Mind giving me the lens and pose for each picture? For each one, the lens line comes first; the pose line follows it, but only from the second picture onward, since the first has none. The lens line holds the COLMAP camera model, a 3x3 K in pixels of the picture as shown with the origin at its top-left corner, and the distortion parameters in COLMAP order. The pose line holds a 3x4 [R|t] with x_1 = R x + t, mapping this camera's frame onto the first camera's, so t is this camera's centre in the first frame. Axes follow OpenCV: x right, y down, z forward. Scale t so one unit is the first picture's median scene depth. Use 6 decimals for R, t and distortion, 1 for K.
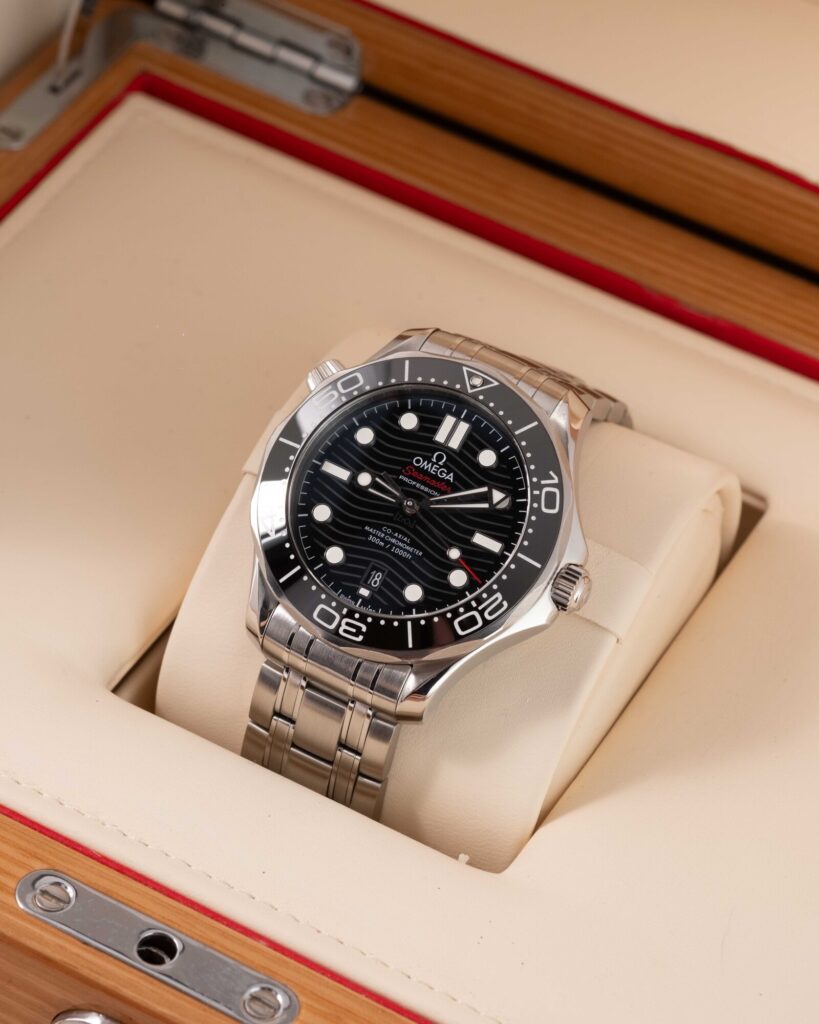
lens RADIAL K [[3827.6, 0, 409.5], [0, 3827.6, 512.0], [0, 0, 1]] dist [0.111002, 0.309939]
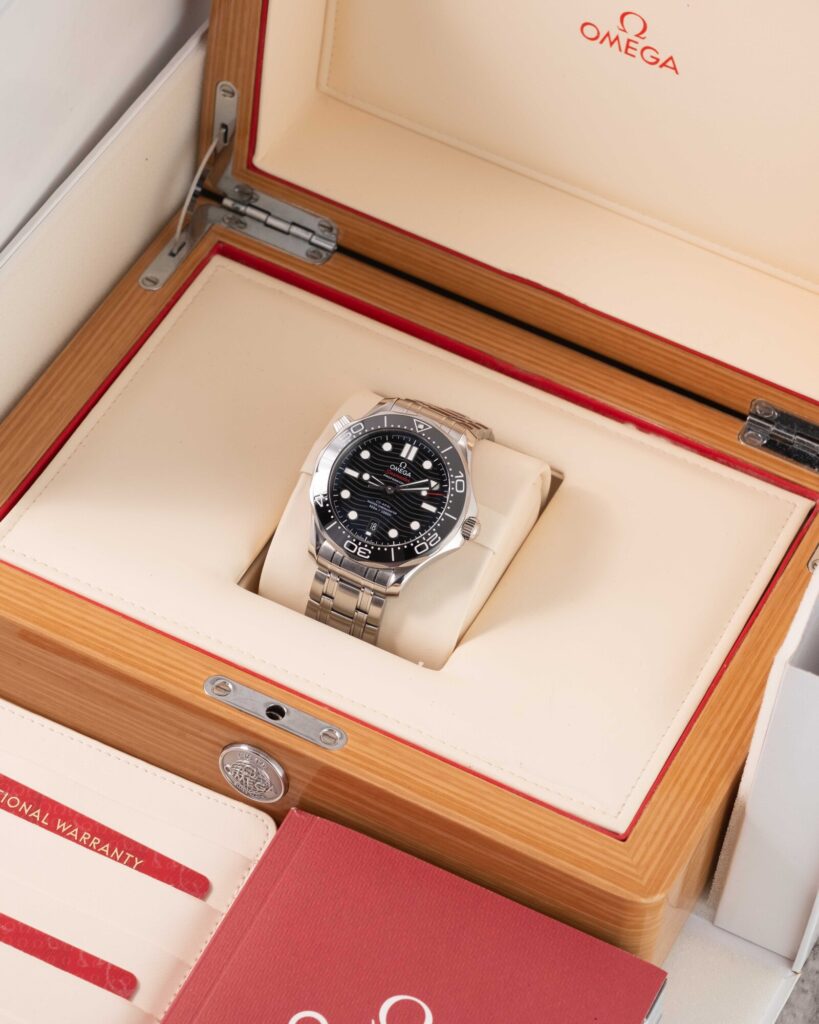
lens RADIAL K [[3827.6, 0, 409.5], [0, 3827.6, 512.0], [0, 0, 1]] dist [0.111002, 0.309939]
pose [[0.997332, -0.027202, 0.067740, -0.125231], [0.023466, 0.998191, 0.055351, -0.100361], [-0.069123, -0.053614, 0.996166, -0.996220]]
